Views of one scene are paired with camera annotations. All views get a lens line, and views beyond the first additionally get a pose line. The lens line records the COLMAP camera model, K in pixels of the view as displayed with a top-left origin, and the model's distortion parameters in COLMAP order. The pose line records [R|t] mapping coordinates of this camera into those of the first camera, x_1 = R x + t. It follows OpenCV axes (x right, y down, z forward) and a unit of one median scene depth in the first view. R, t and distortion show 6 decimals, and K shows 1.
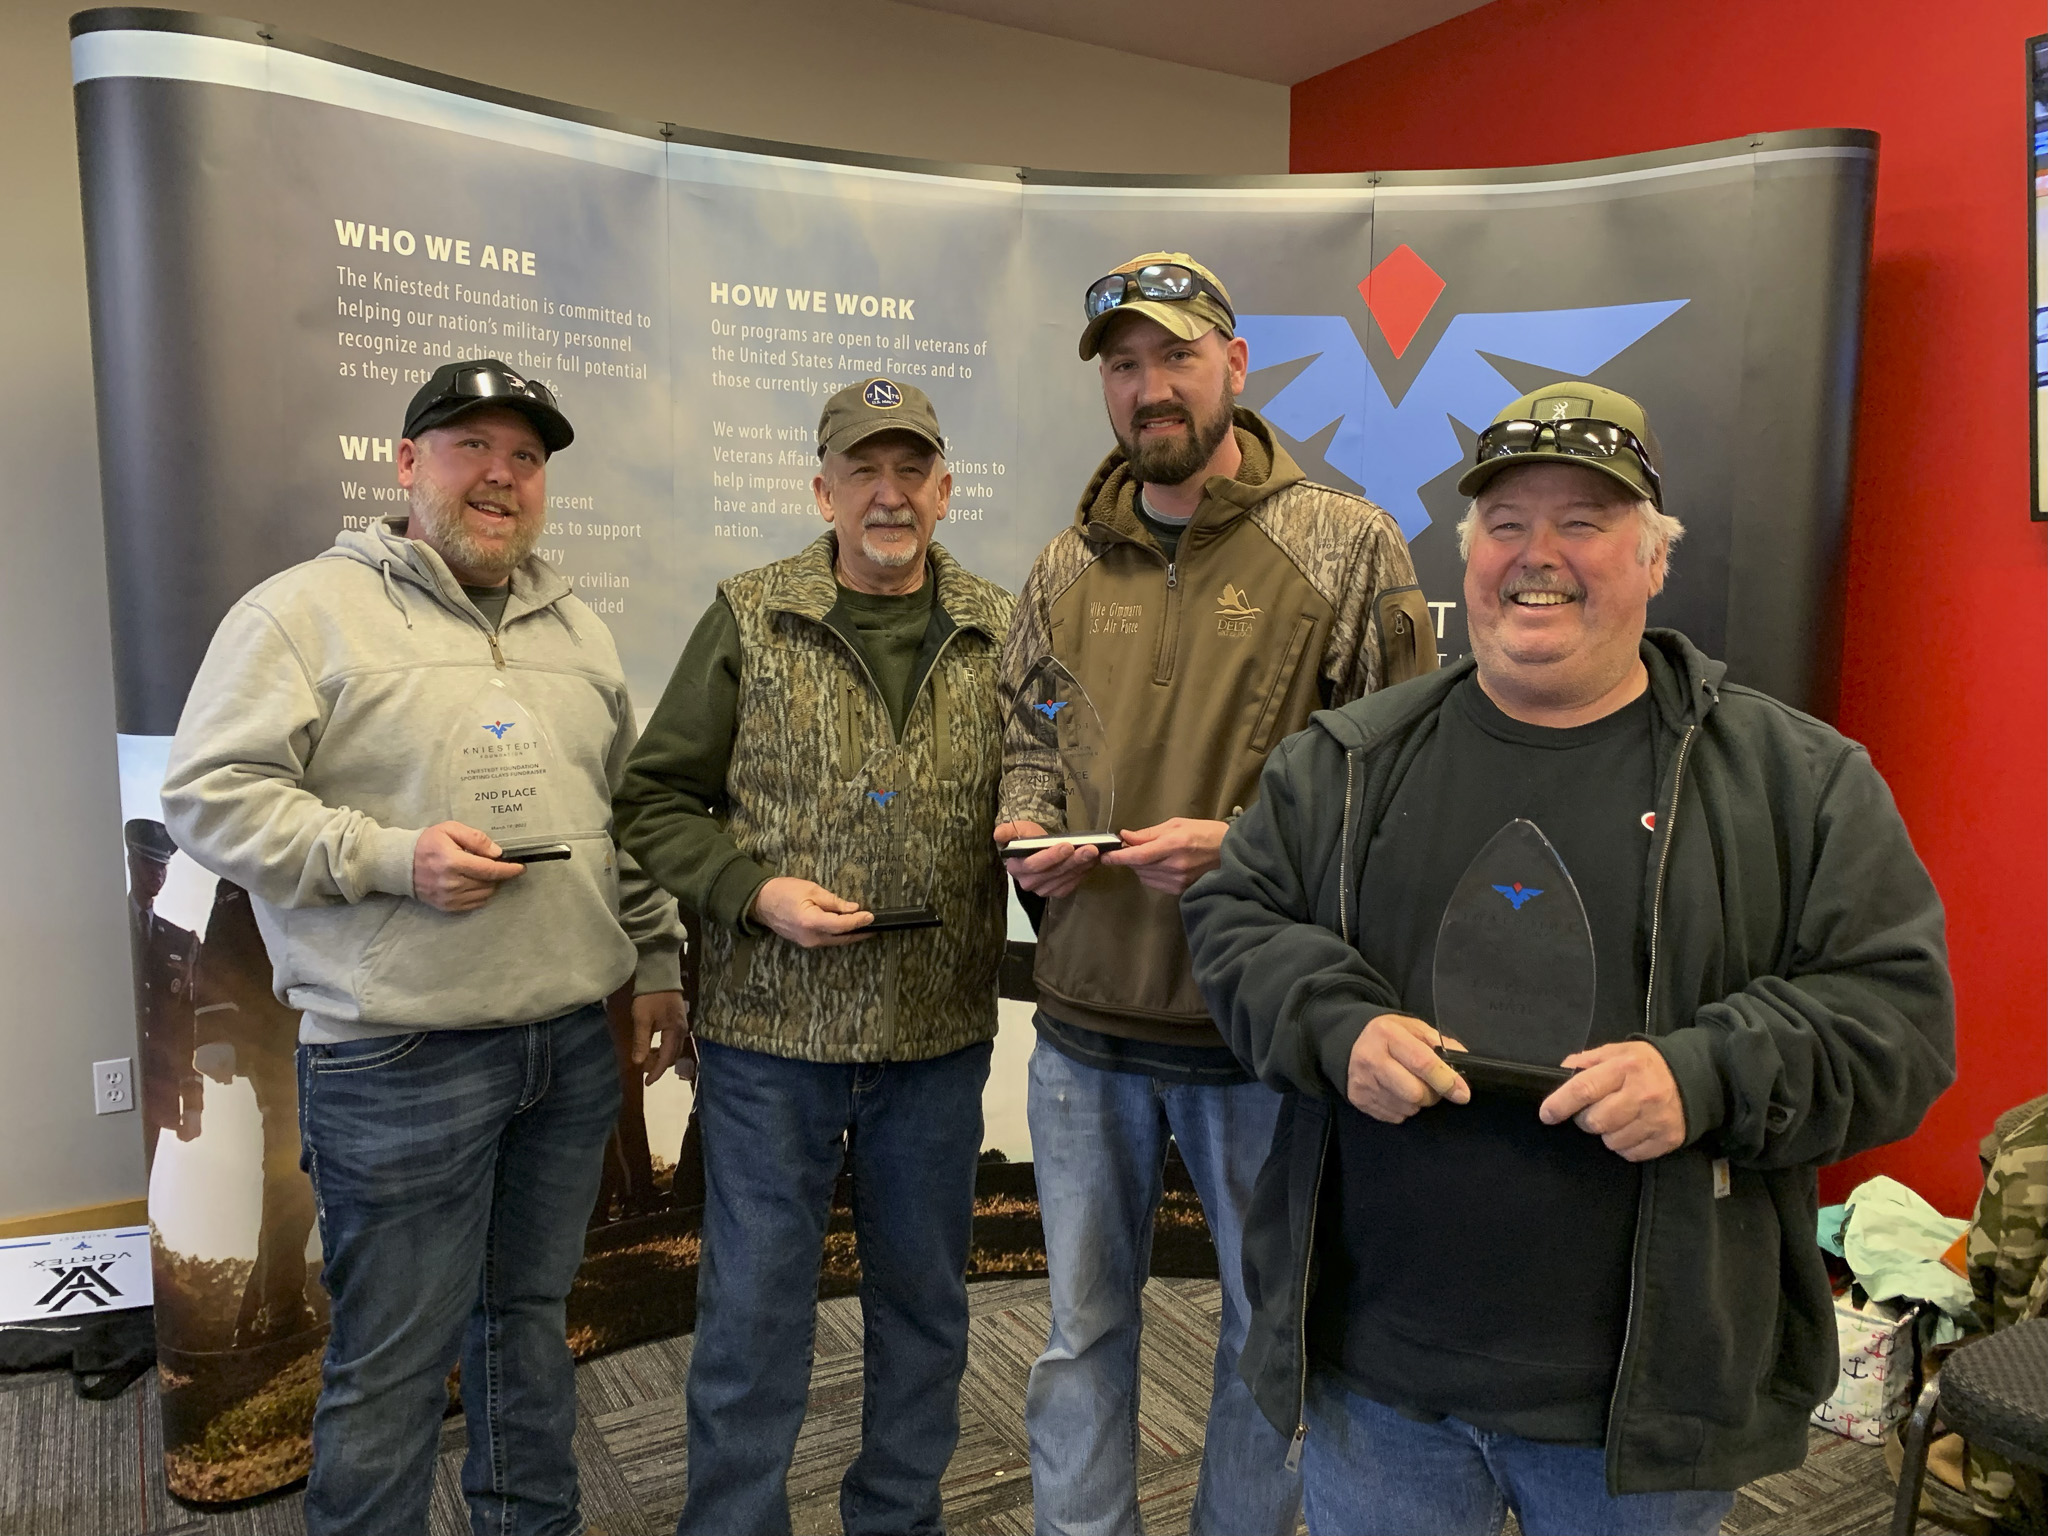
lens RADIAL K [[1601.2, 0, 1029.3], [0, 1601.2, 764.9], [0, 0, 1]] dist [0.027272, -0.021358]
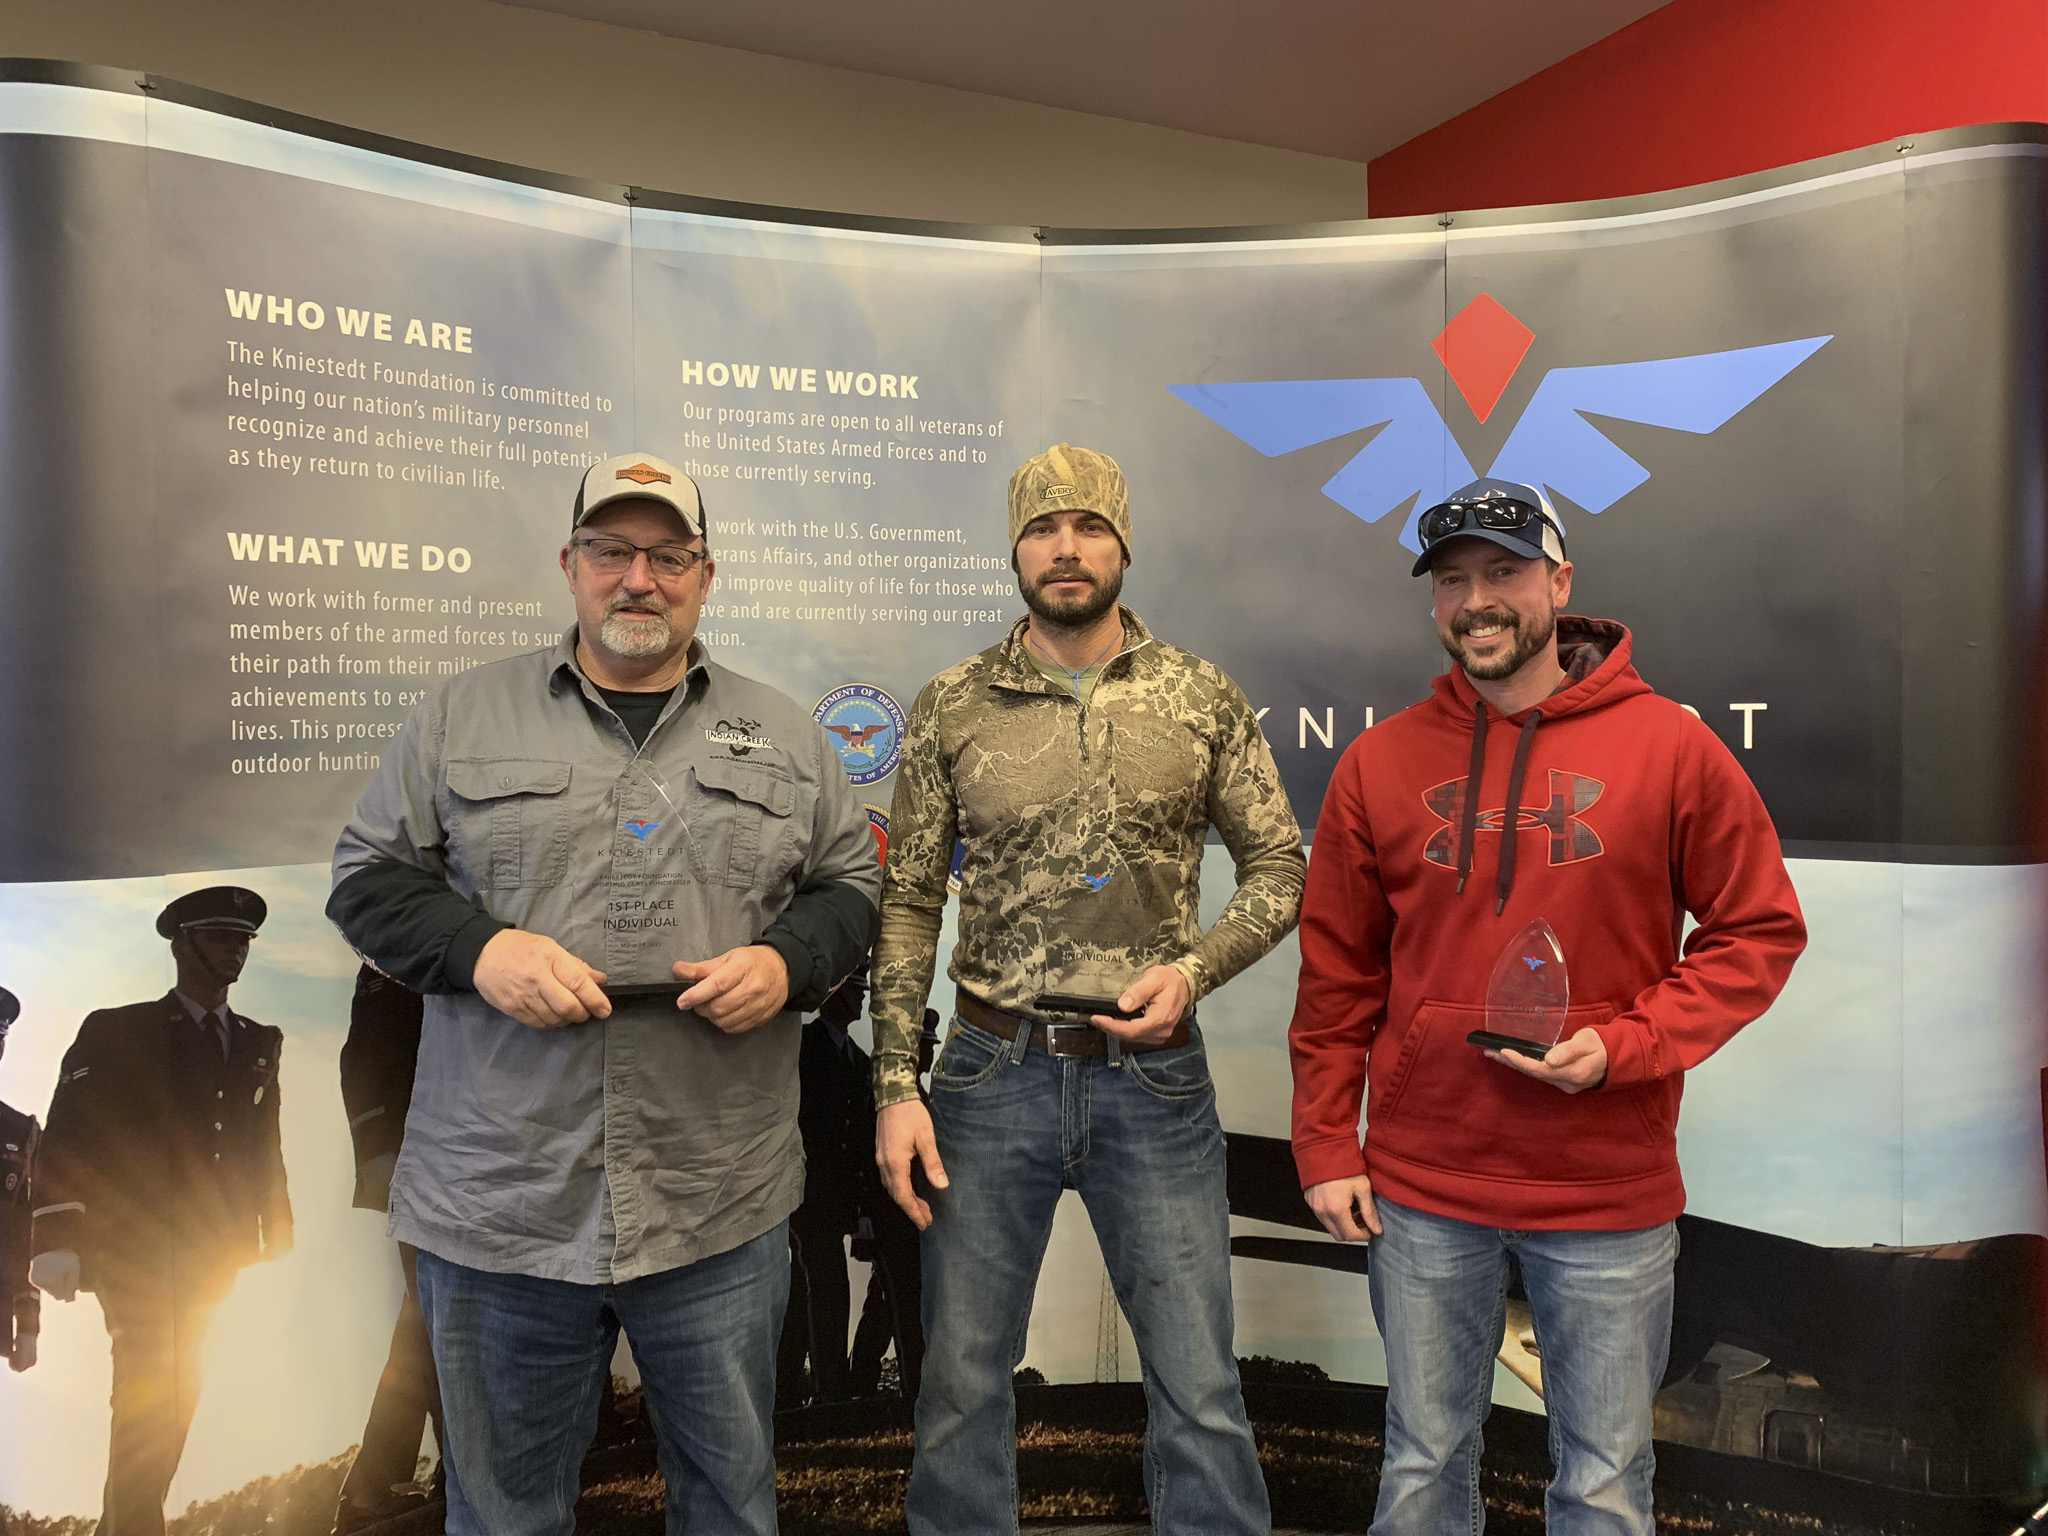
lens RADIAL K [[1601.2, 0, 1031.9], [0, 1601.2, 764.5], [0, 0, 1]] dist [0.027272, -0.021358]
pose [[0.996655, -0.018722, -0.079556, 0.059163], [0.011557, 0.995912, -0.089588, 0.002069], [0.080908, 0.088369, 0.992796, 0.157485]]
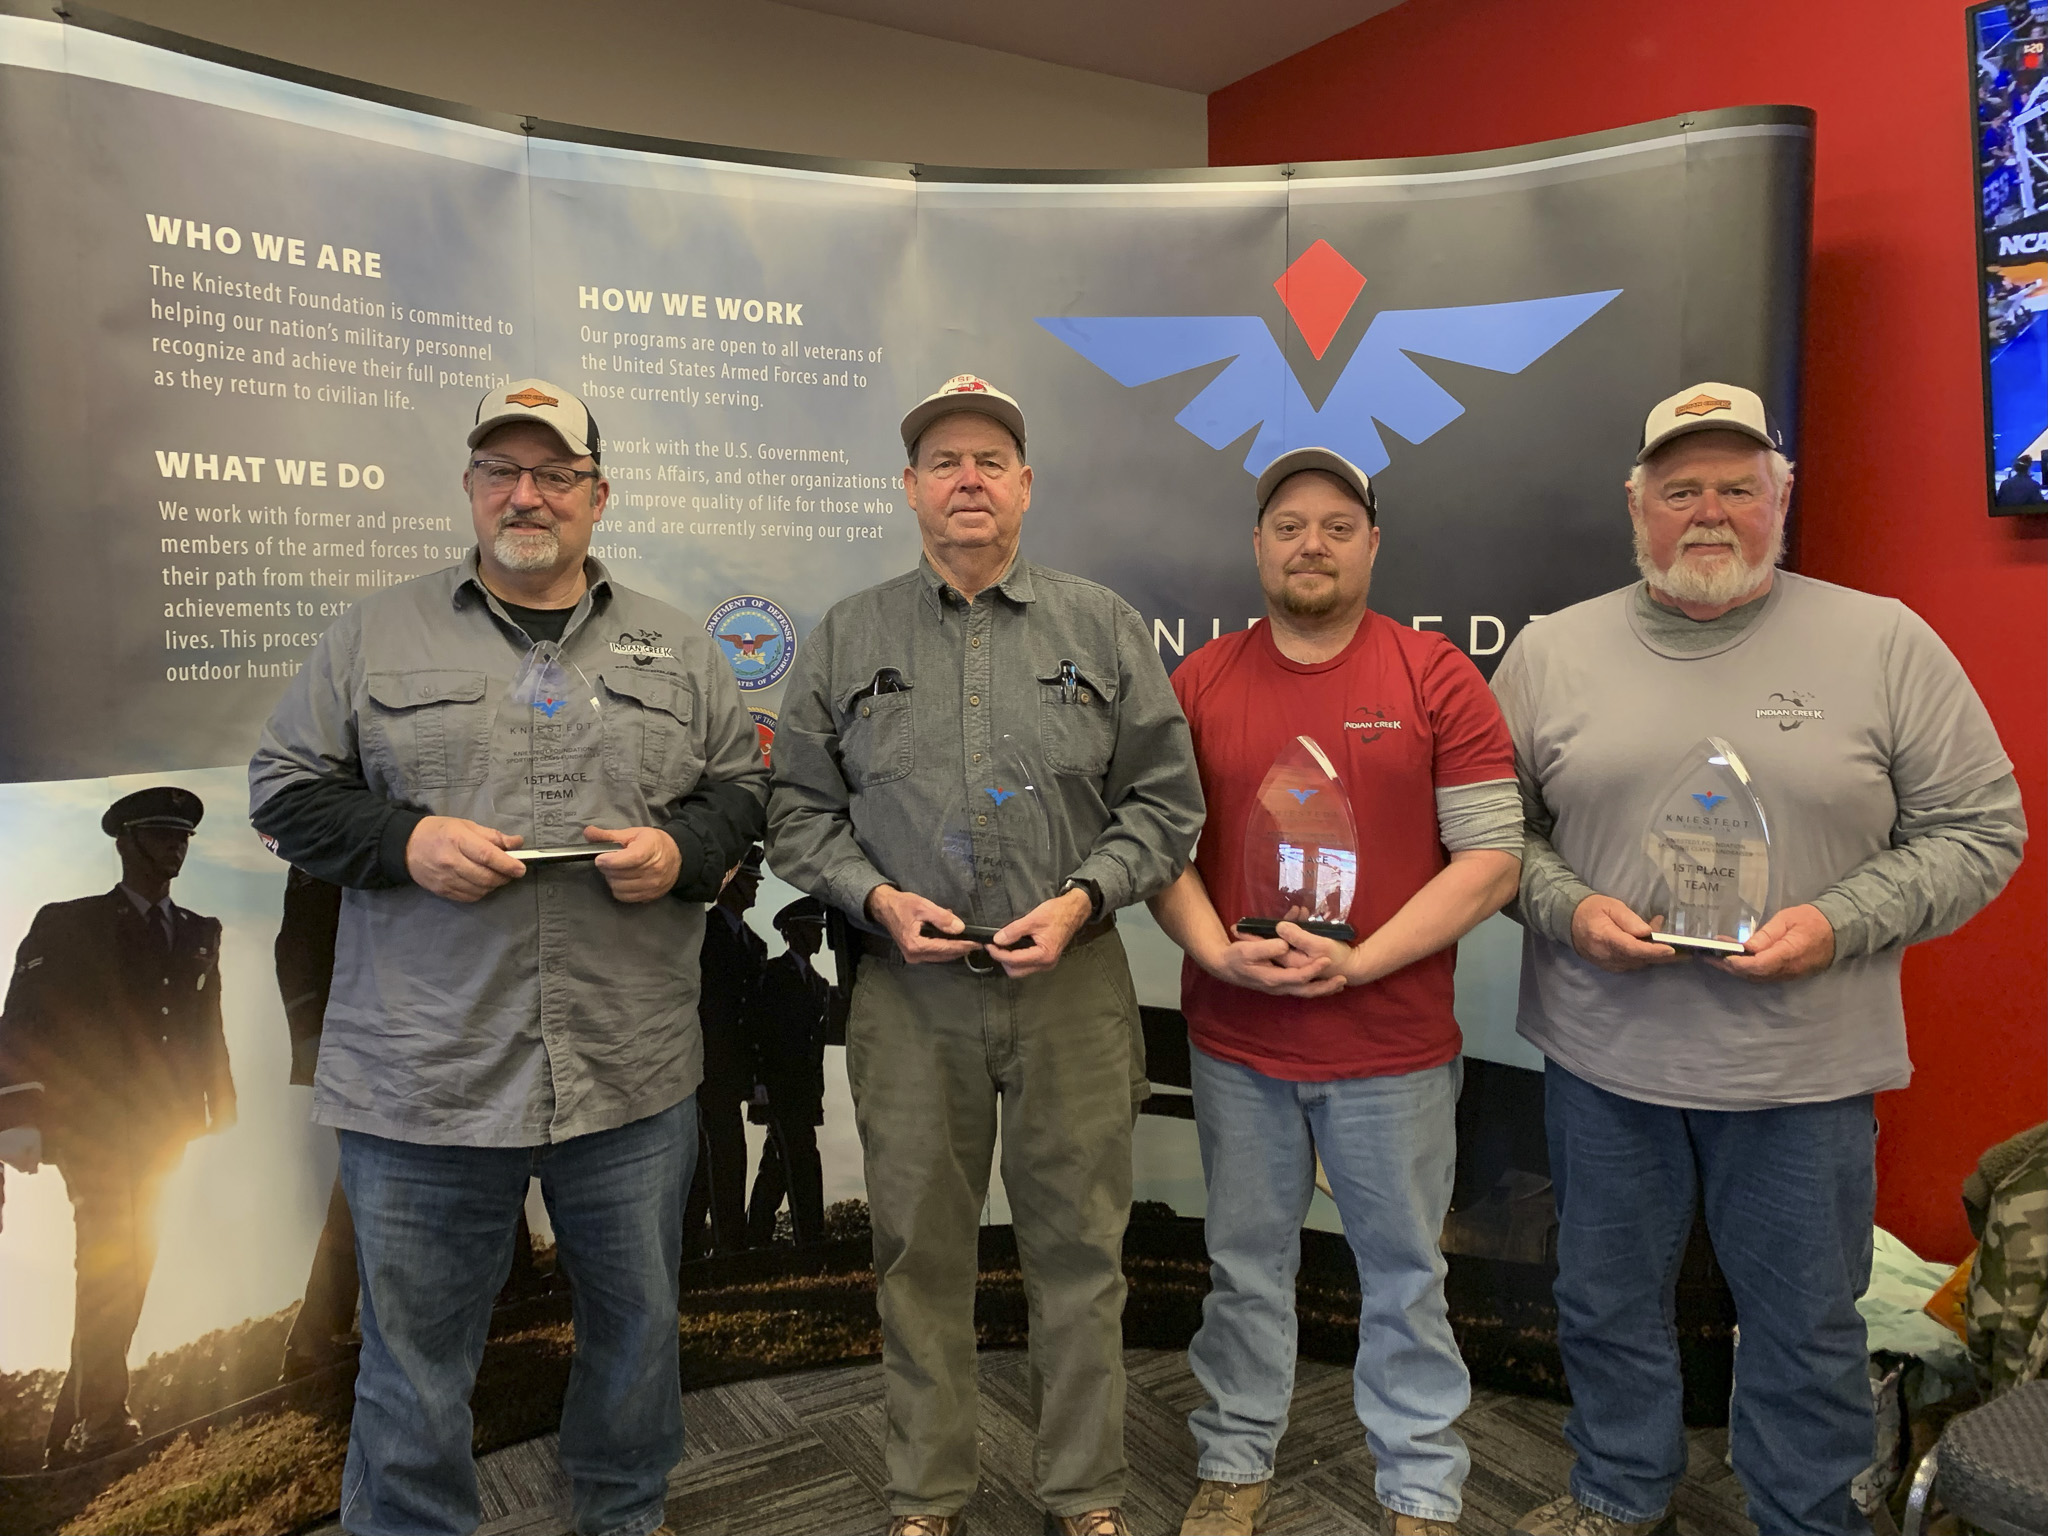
lens RADIAL K [[1601.2, 0, 1017.2], [0, 1601.2, 760.2], [0, 0, 1]] dist [0.027272, -0.021358]
pose [[0.999528, -0.021248, 0.022186, 0.028436], [0.021863, 0.999372, -0.027868, 0.004978], [-0.021580, 0.028340, 0.999365, 0.072685]]
